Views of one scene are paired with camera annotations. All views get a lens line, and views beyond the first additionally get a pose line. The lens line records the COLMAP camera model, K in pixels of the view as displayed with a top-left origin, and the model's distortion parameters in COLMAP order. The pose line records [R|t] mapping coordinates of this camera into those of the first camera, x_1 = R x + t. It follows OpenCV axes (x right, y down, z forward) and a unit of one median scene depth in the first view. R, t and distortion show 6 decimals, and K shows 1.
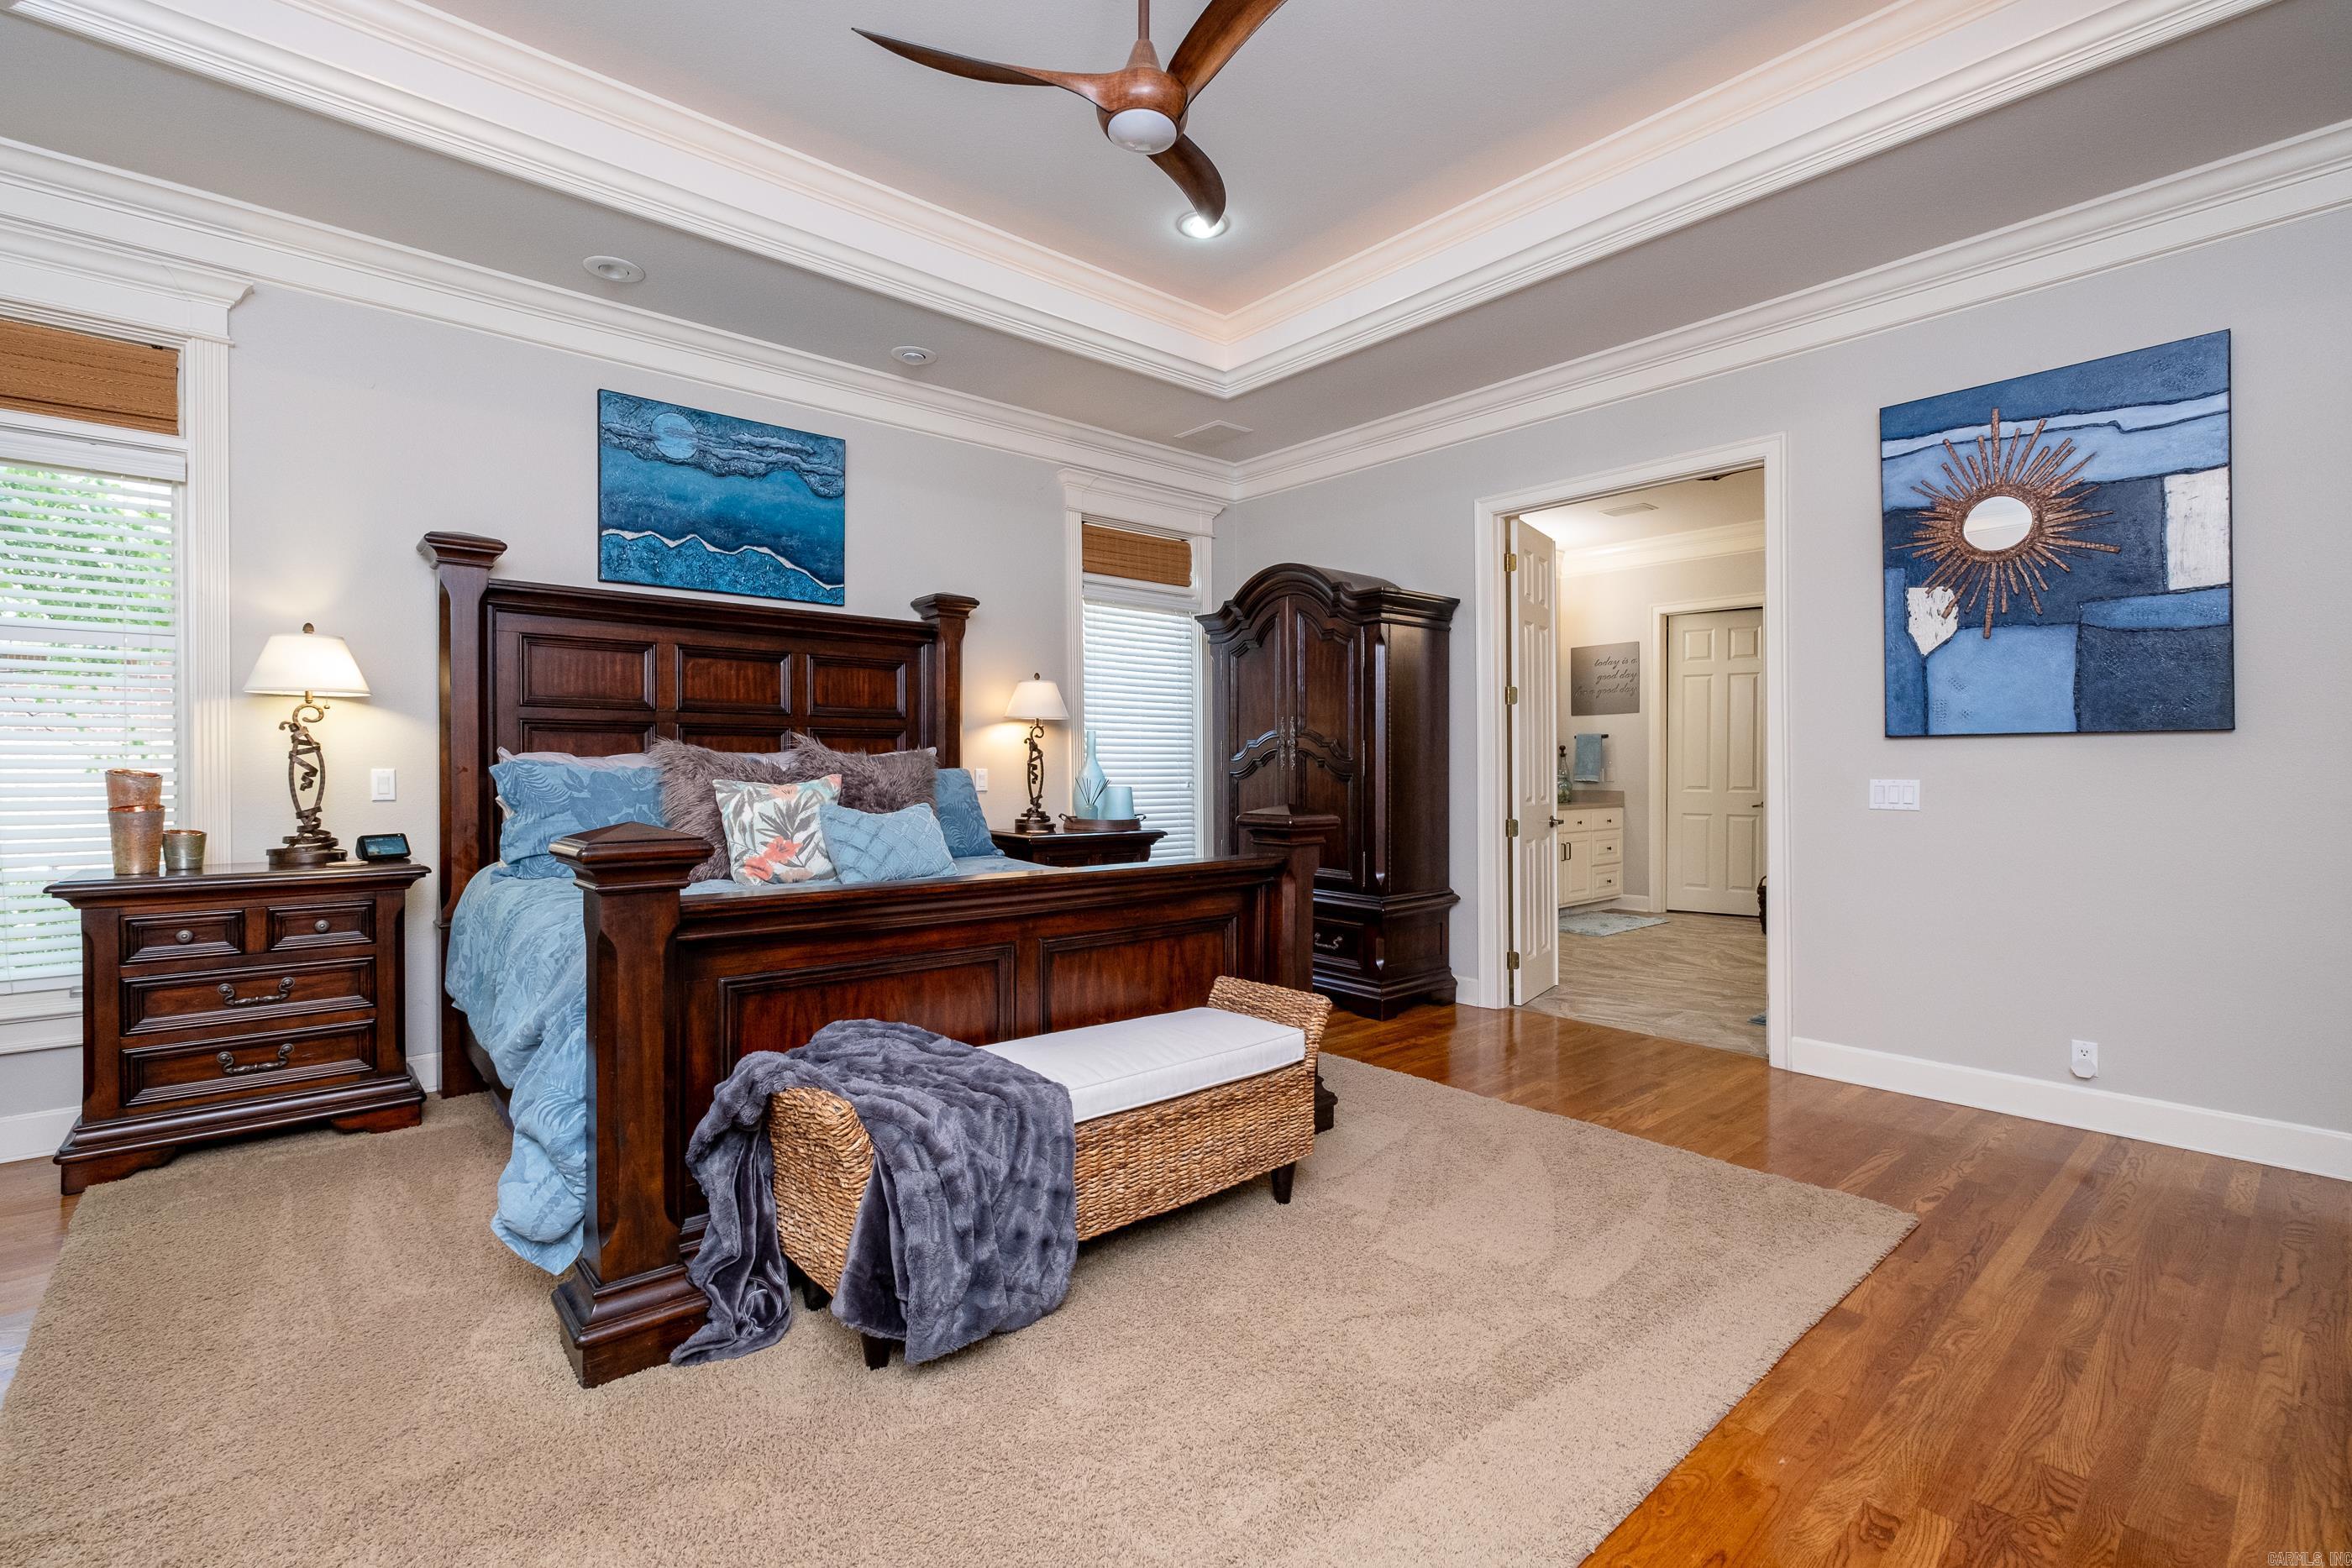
lens RADIAL K [[1045.7, 0, 1172.1], [0, 1045.7, 769.0], [0, 0, 1]] dist [-0.000705, -0.000422]
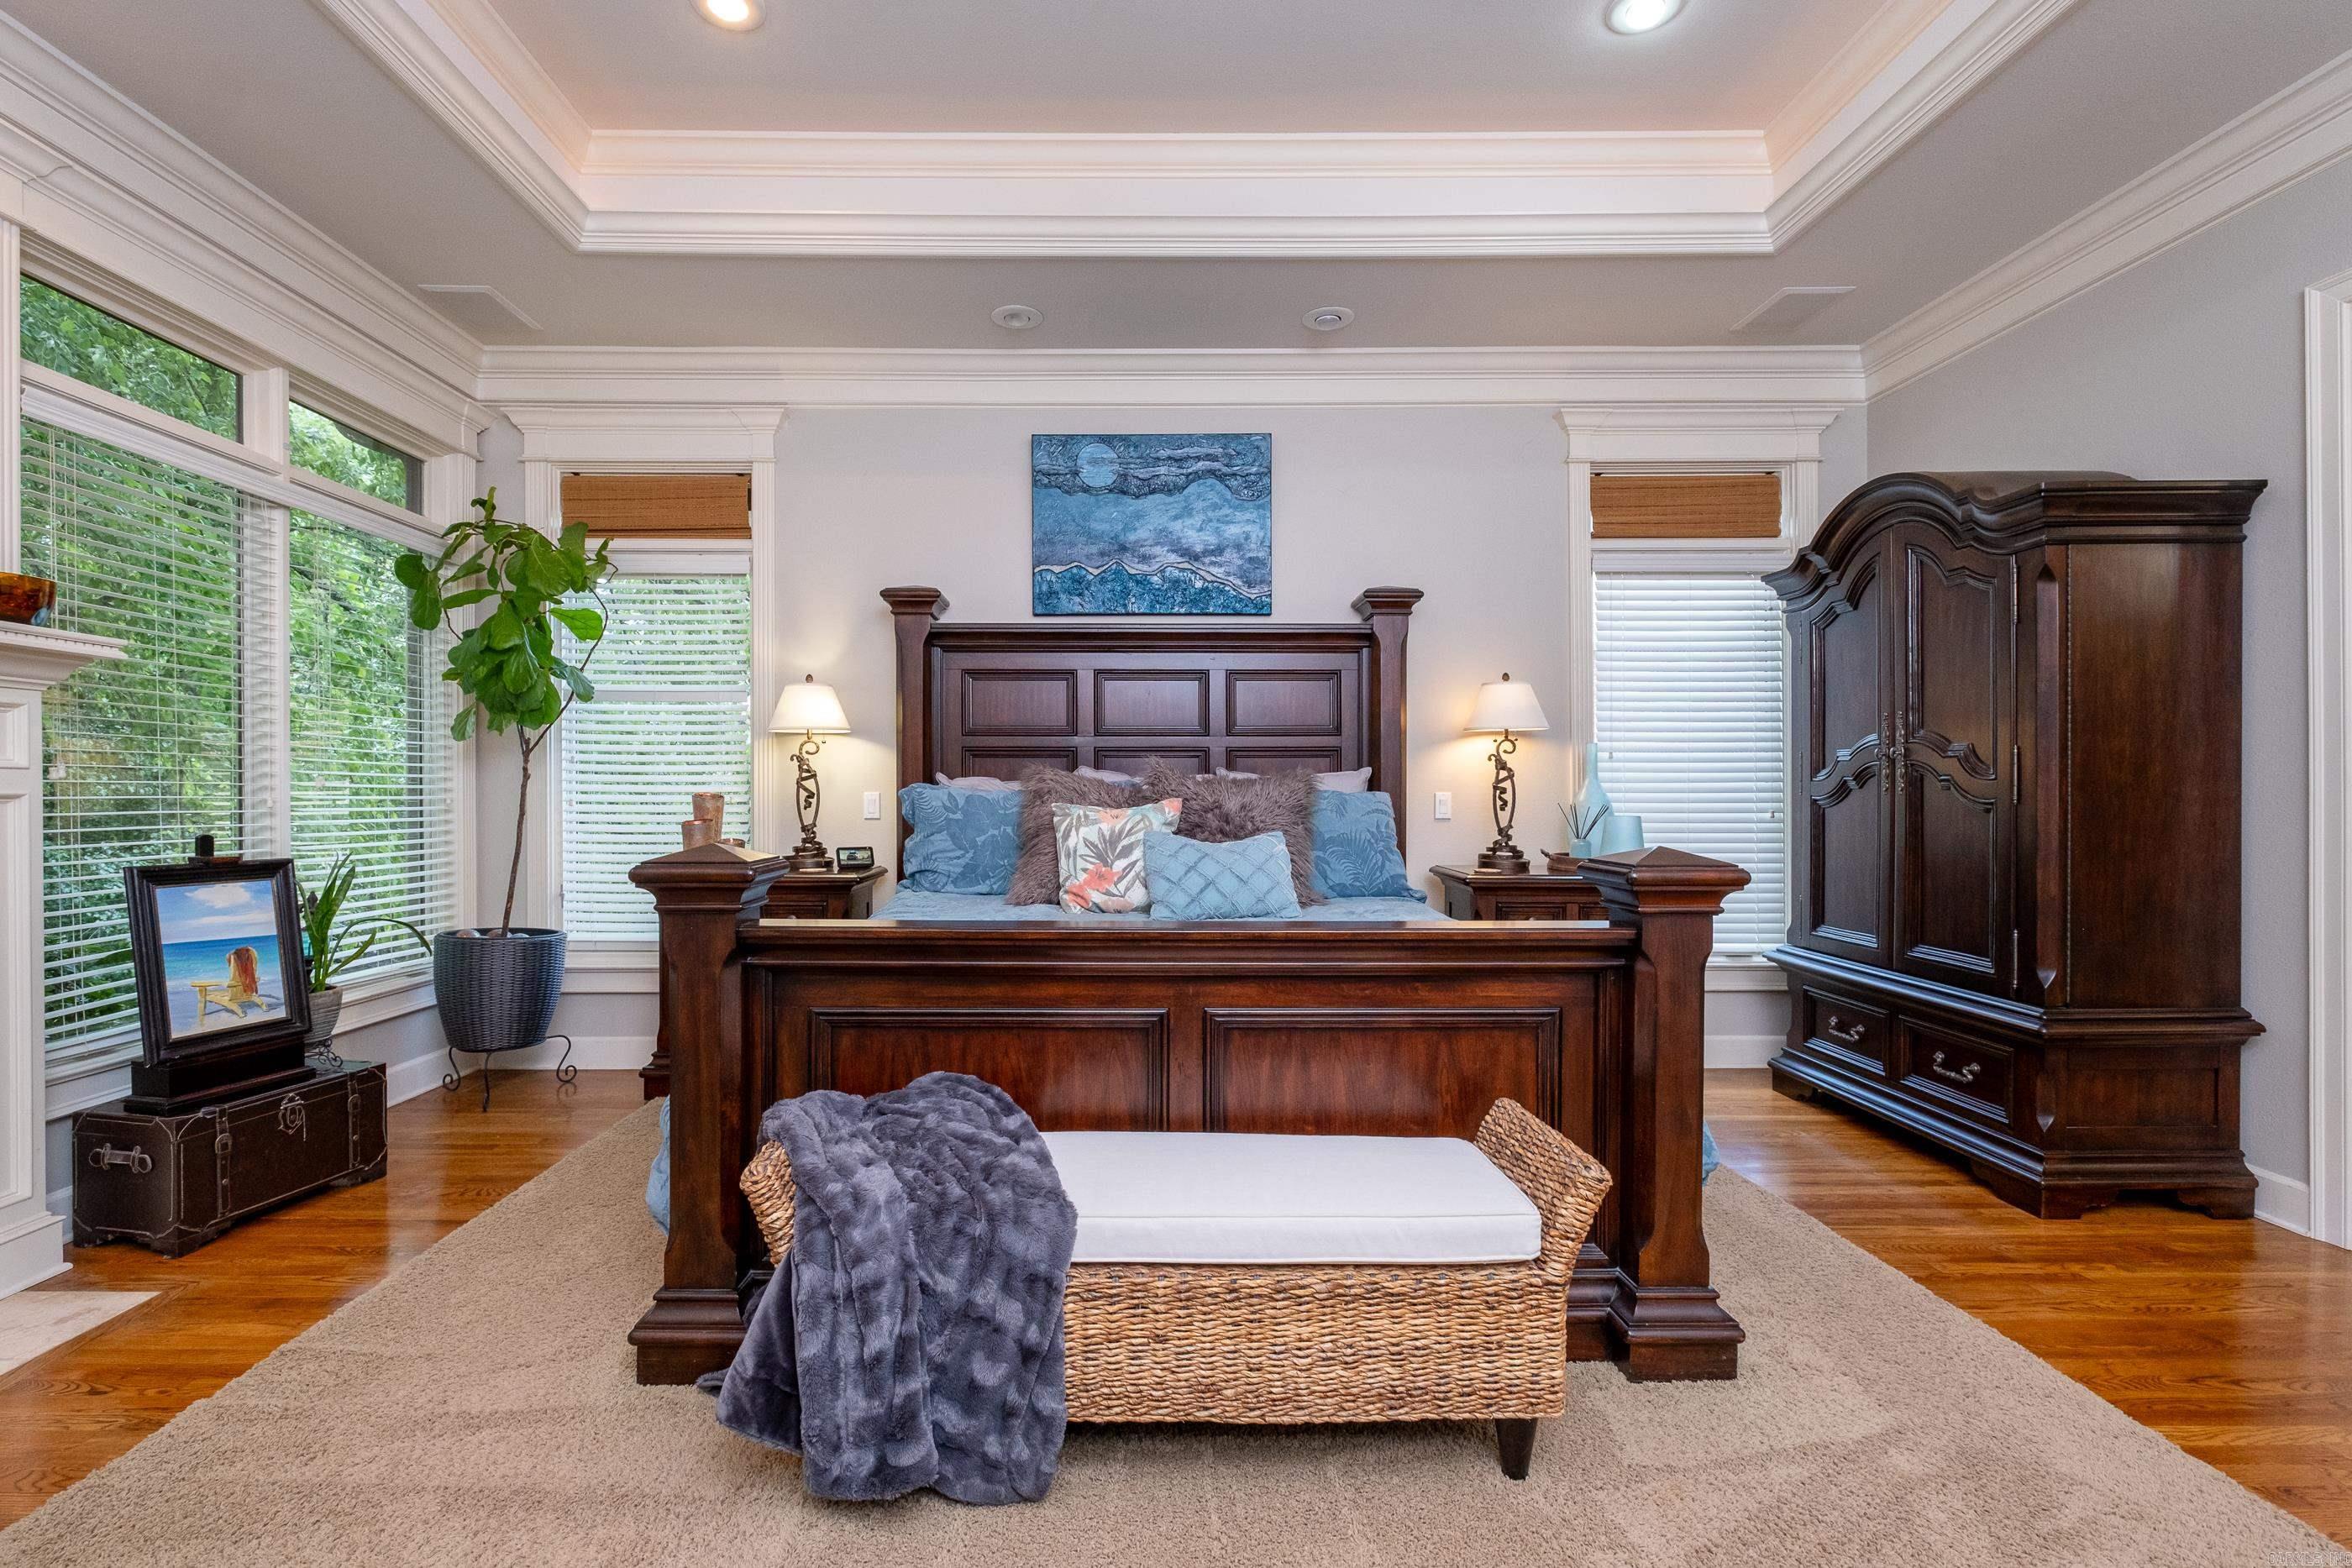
lens RADIAL K [[1064.3, 0, 1209.5], [0, 1064.3, 793.2], [0, 0, 1]] dist [-0.009532, 0.000437]
pose [[0.755533, -0.000130, -0.655111, 0.323071], [-0.000299, 1.000000, -0.000543, 0.001496], [0.655111, 0.000606, 0.755532, 0.328180]]
